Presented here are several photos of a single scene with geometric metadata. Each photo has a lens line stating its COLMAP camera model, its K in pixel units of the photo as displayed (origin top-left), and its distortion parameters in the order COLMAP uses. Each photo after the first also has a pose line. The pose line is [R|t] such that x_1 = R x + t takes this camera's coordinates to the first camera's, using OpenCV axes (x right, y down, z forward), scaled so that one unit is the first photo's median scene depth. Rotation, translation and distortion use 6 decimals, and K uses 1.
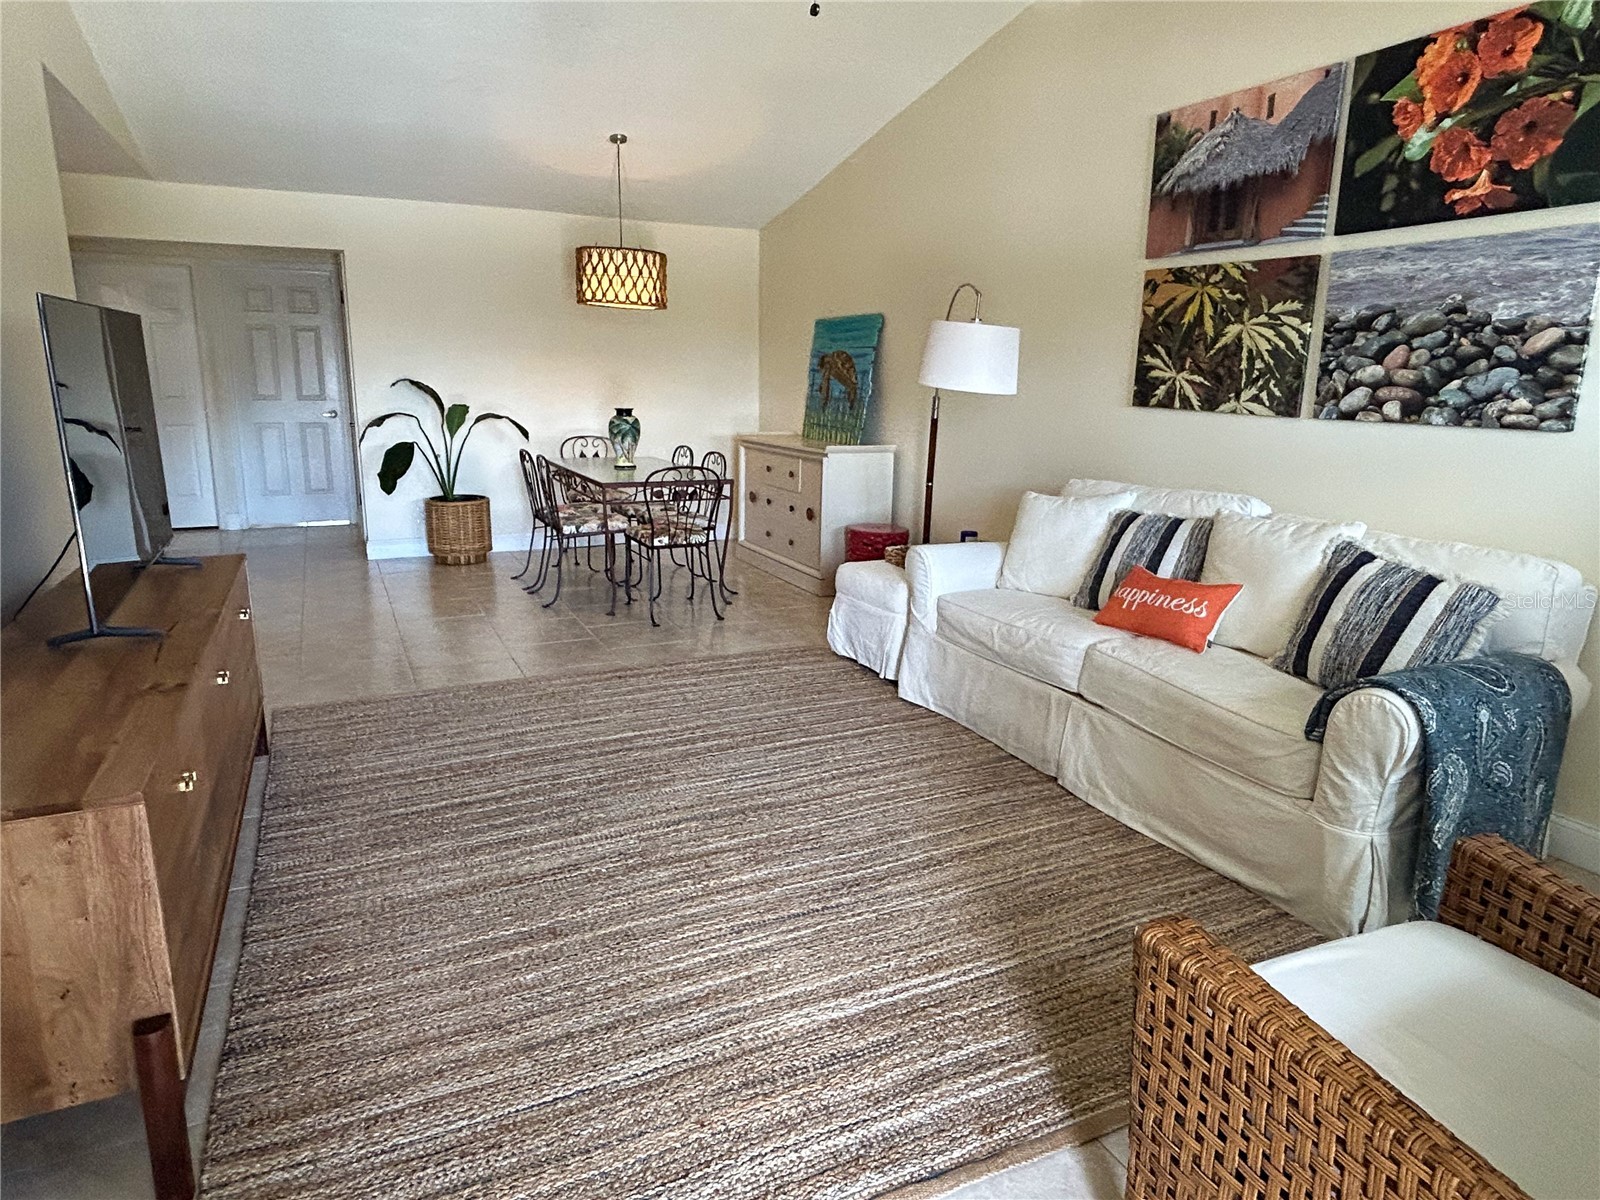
lens RADIAL K [[975.9, 0, 797.3], [0, 975.9, 590.1], [0, 0, 1]] dist [-0.017278, 0.011973]
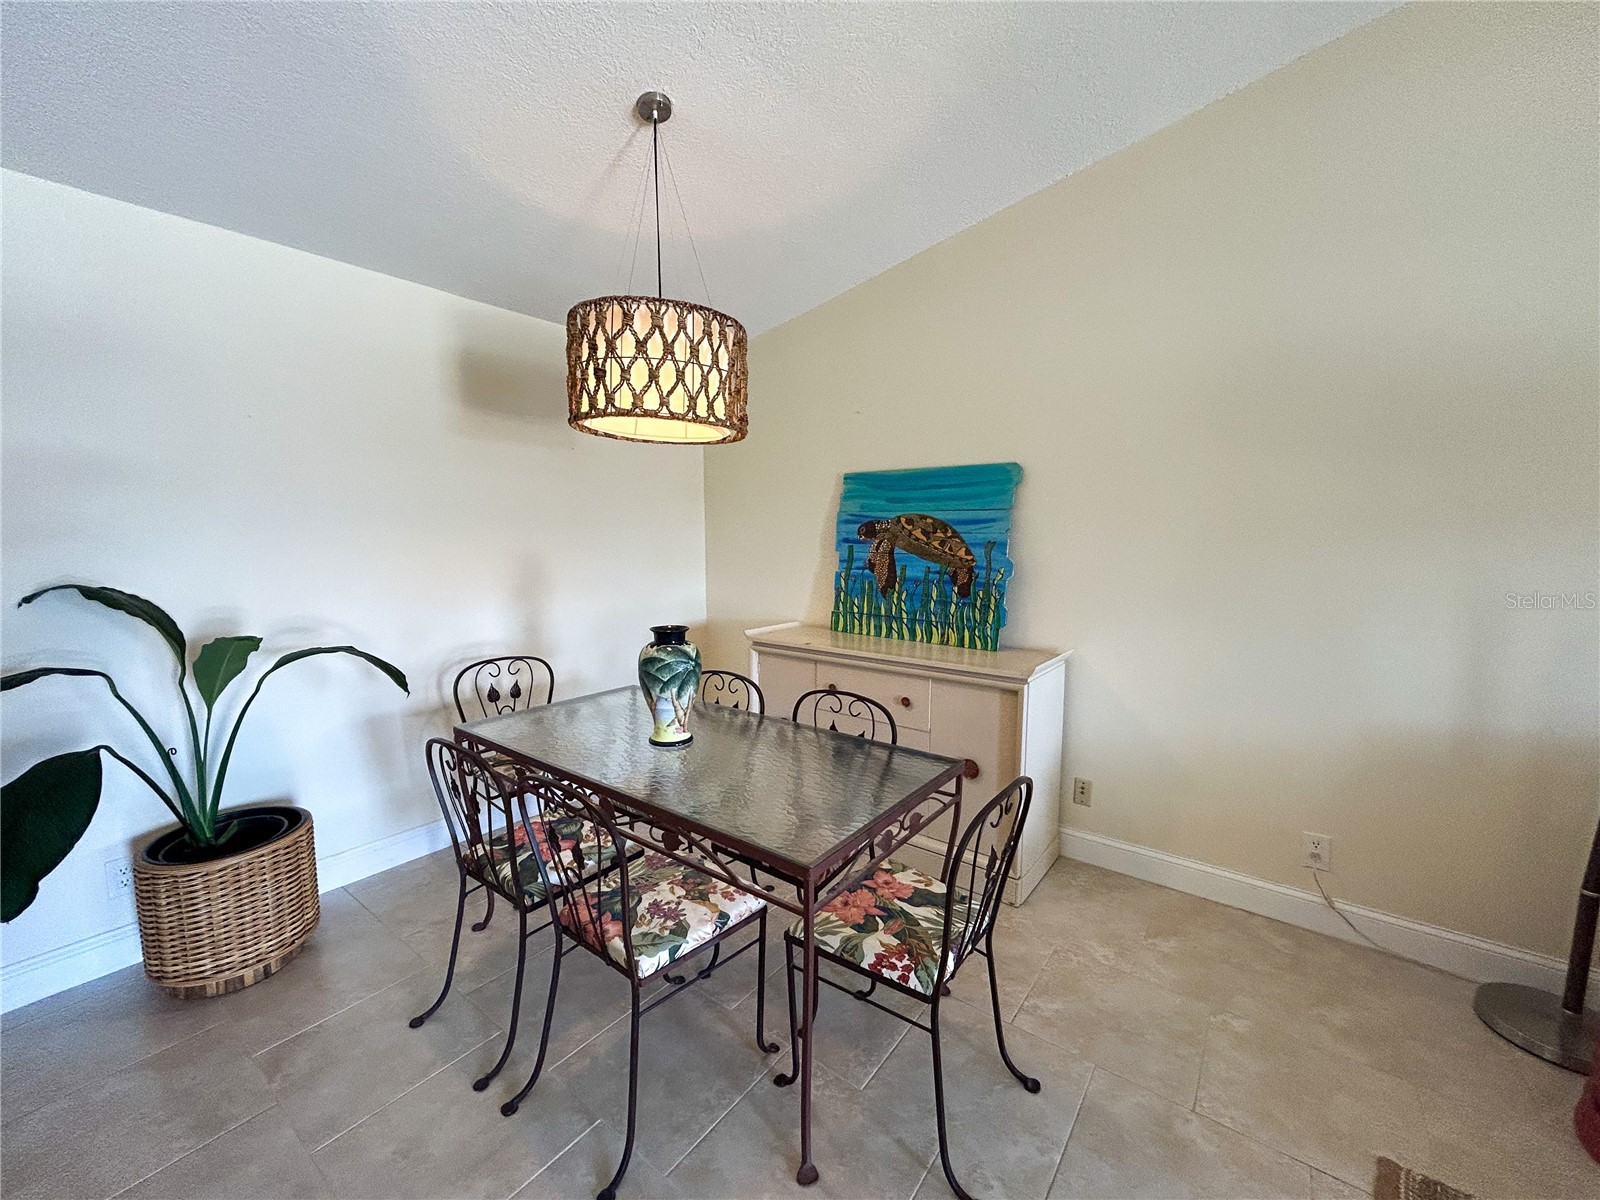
lens RADIAL K [[647.9, 0, 801.3], [0, 647.9, 589.7], [0, 0, 1]] dist [-0.006922, 0.002426]
pose [[0.887535, -0.060087, 0.456805, -0.245896], [0.115841, 0.988713, -0.095017, -0.151149], [-0.445939, 0.137248, 0.884478, 0.606439]]
